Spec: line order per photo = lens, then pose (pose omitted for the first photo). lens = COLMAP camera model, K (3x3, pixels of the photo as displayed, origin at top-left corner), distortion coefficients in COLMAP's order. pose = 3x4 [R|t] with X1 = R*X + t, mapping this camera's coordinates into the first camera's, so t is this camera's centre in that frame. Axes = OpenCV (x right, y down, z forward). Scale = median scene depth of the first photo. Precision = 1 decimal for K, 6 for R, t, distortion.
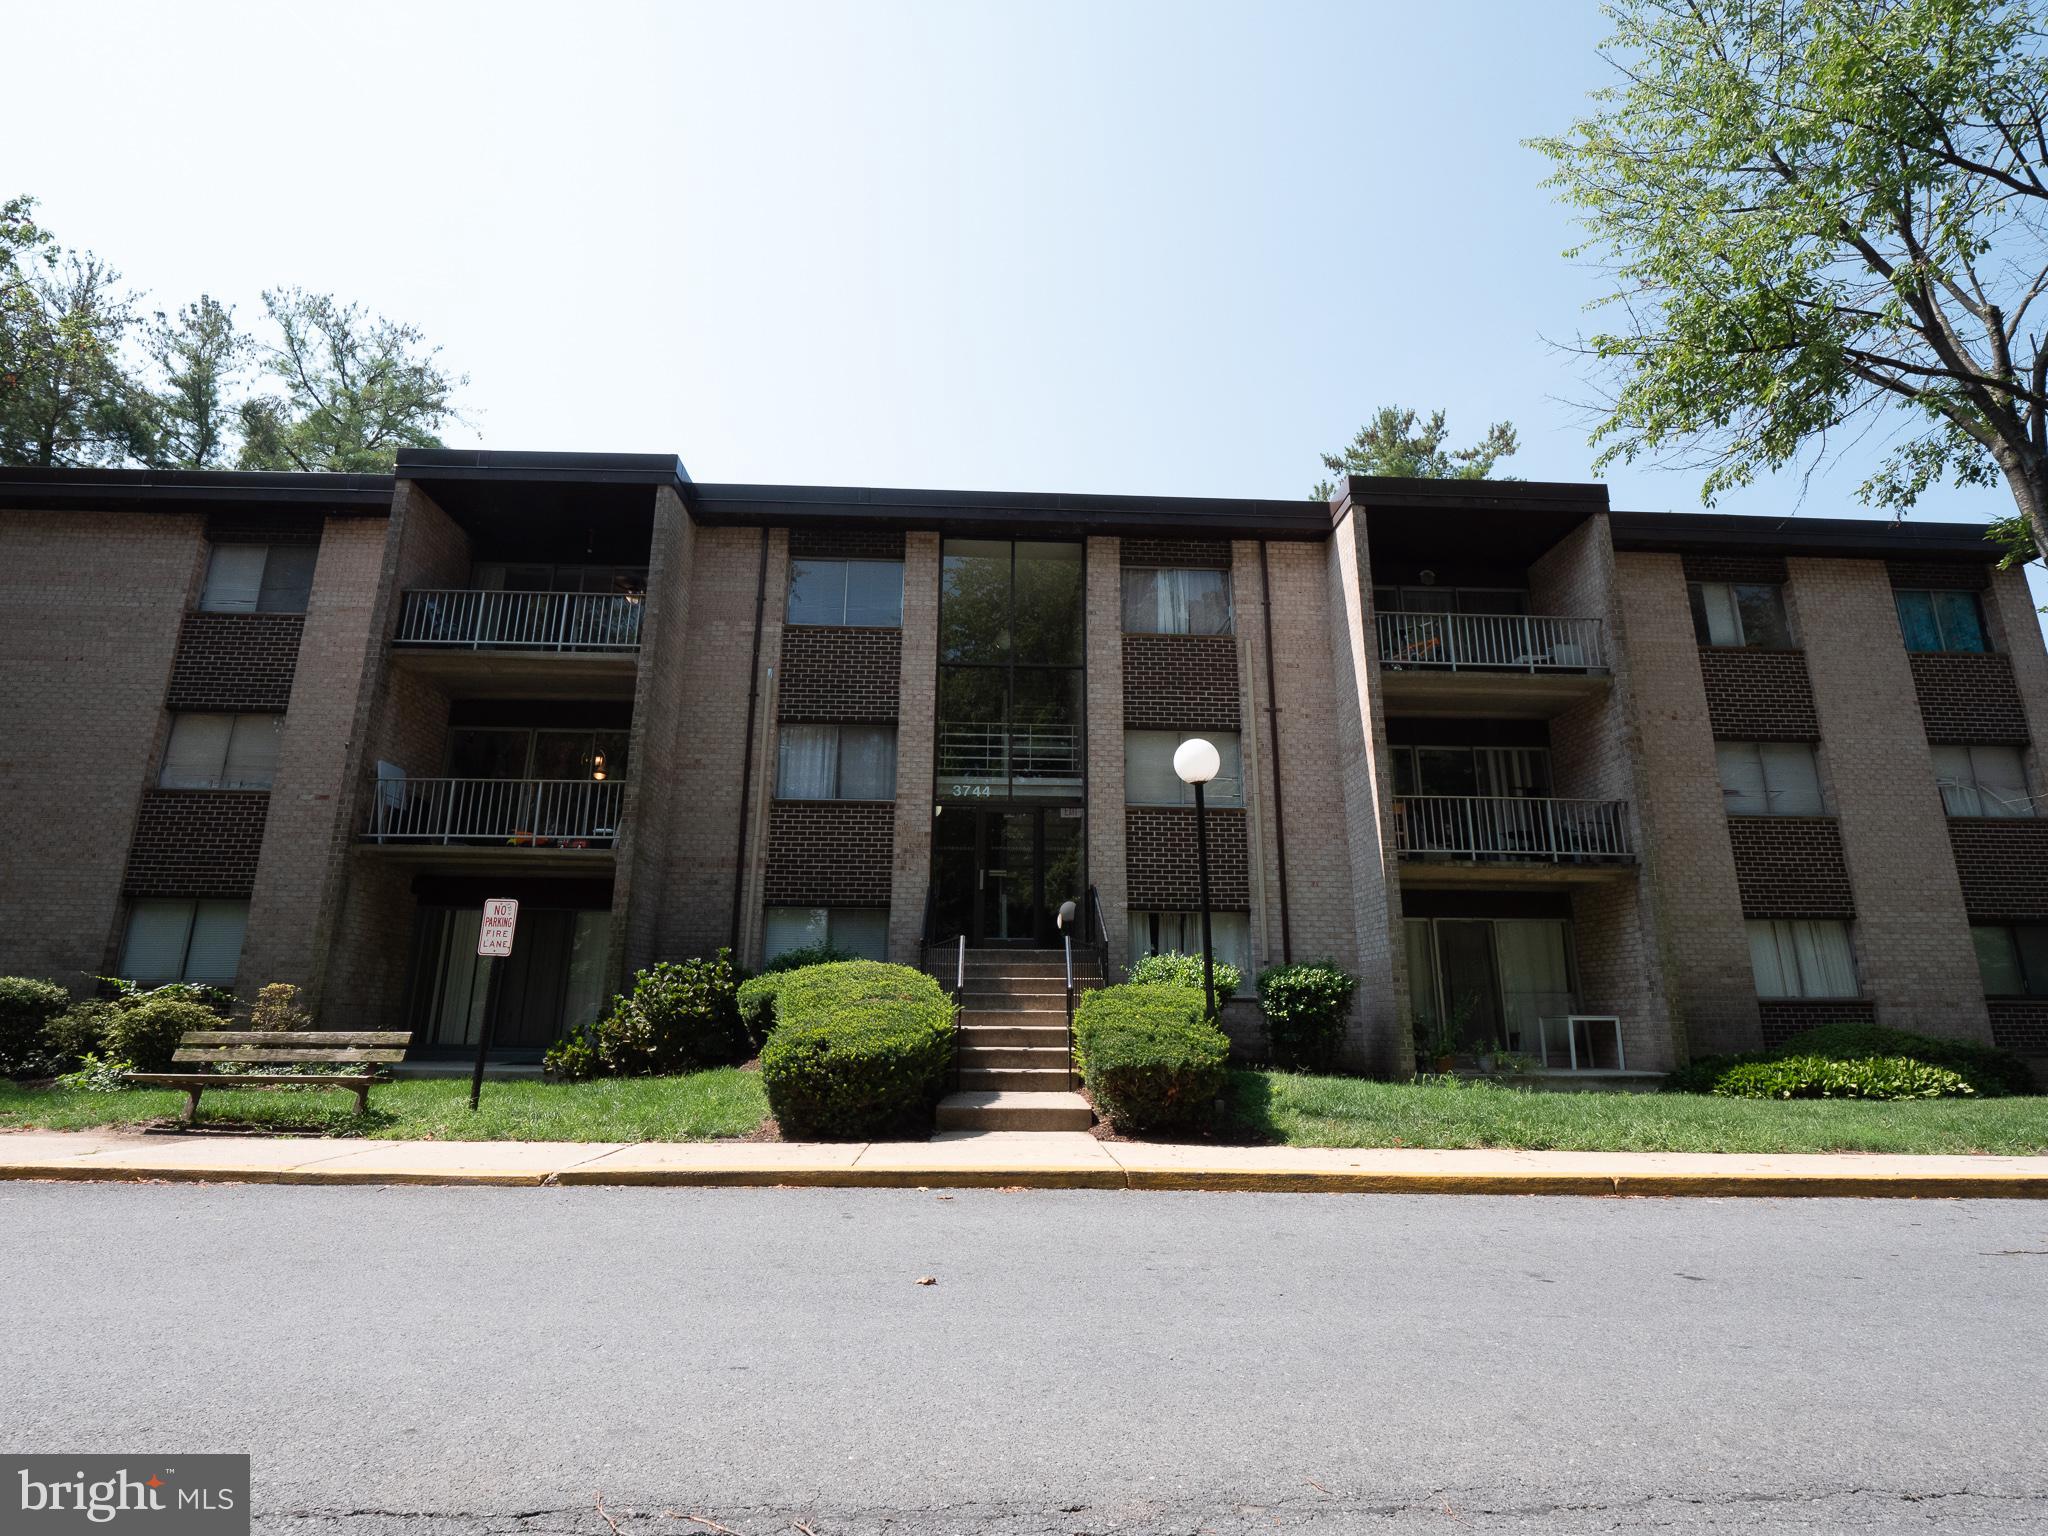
lens RADIAL K [[1009.2, 0, 1028.8], [0, 1009.2, 758.4], [0, 0, 1]] dist [-0.006378, -0.006217]
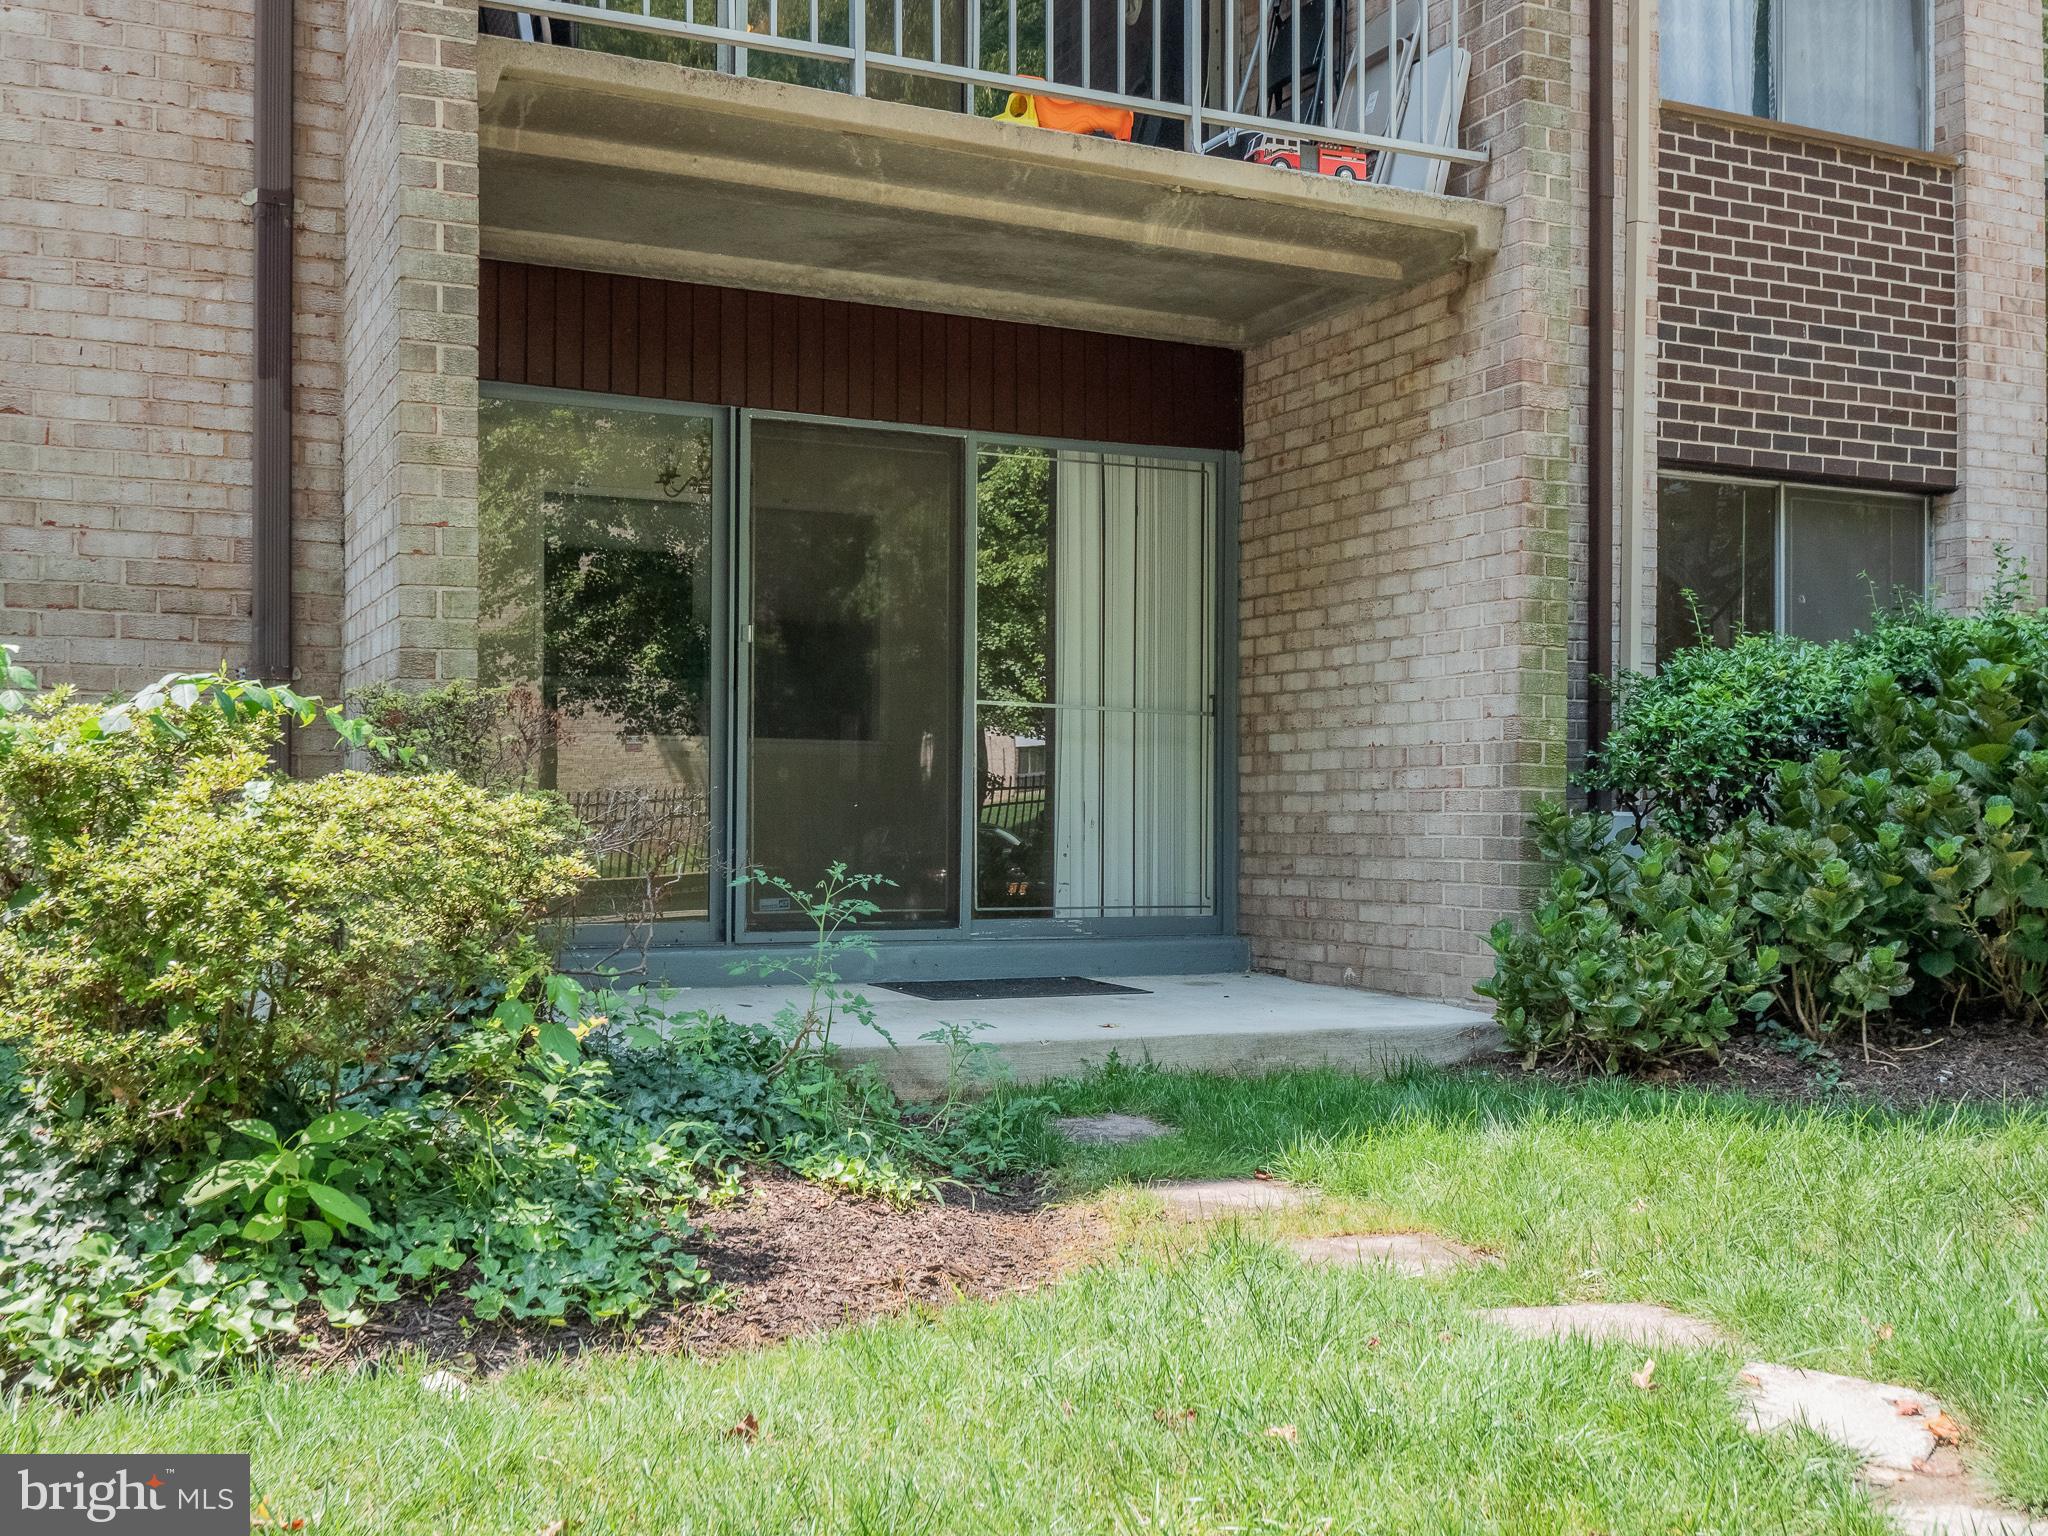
lens RADIAL K [[2166.8, 0, 1022.7], [0, 2166.8, 766.0], [0, 0, 1]] dist [-0.001445, 0.000000]
pose [[0.919124, 0.009414, 0.393857, -0.675022], [-0.100953, 0.971963, 0.212357, 0.114423], [-0.380815, -0.234944, 0.894305, 0.469767]]
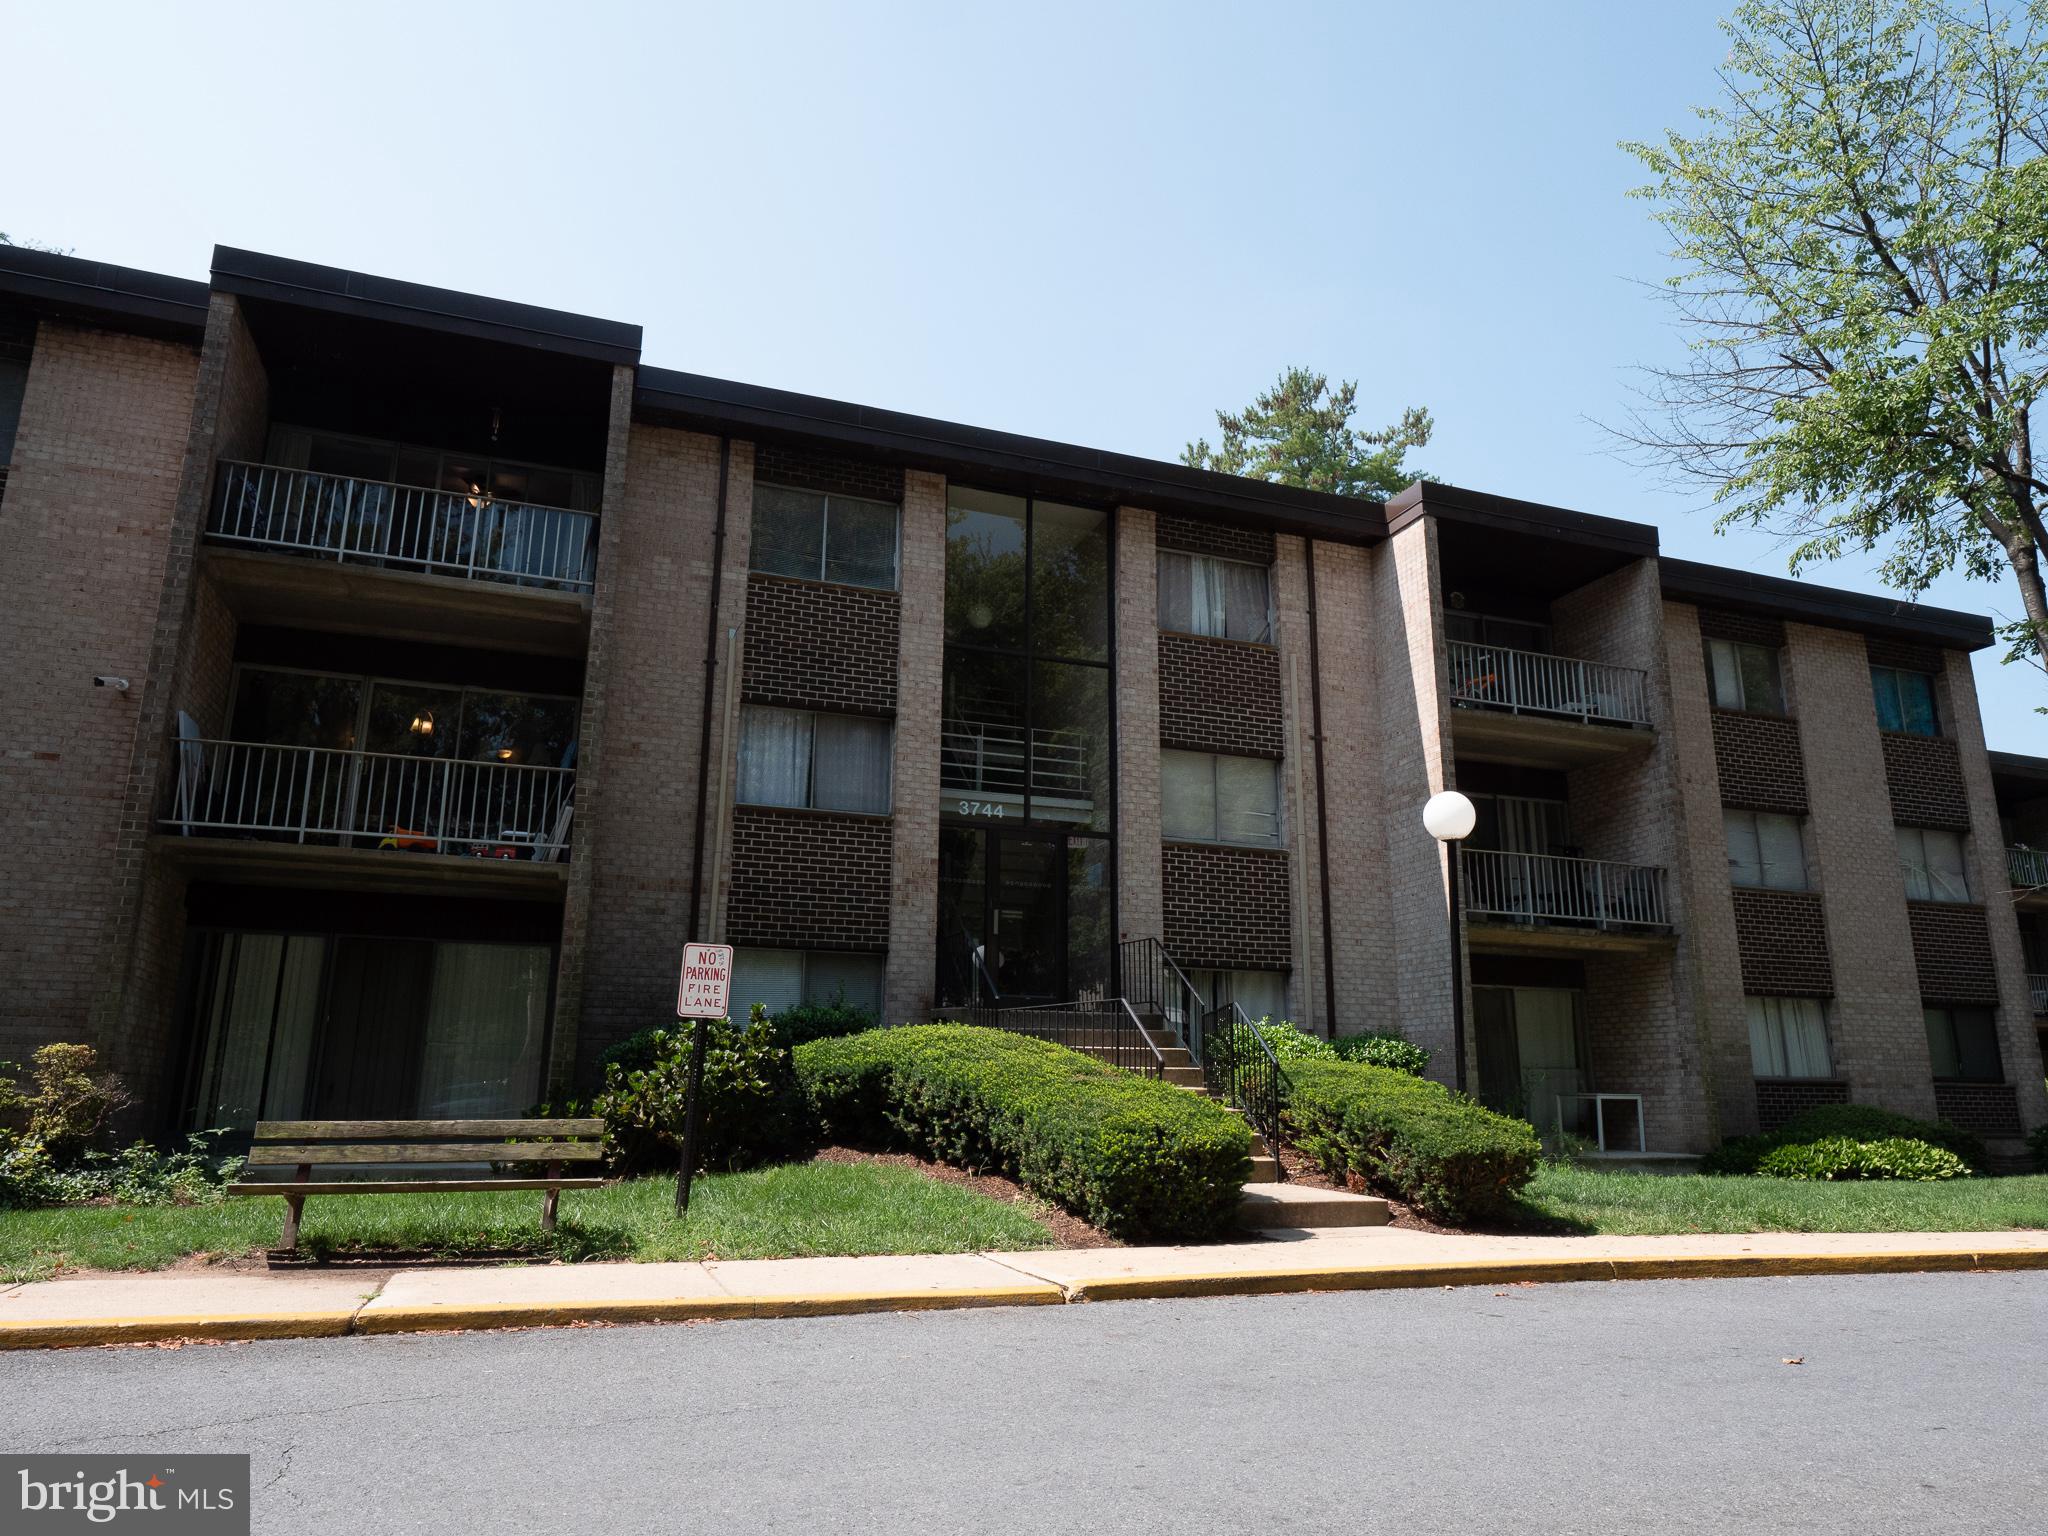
lens RADIAL K [[1344.8, 0, 1025.7], [0, 1344.8, 754.9], [0, 0, 1]] dist [-0.001186, 0.004462]
pose [[0.950982, 0.077920, 0.299268, -0.355727], [-0.080966, 0.996714, -0.002226, -0.011532], [-0.298458, -0.022114, 0.954167, -0.023398]]
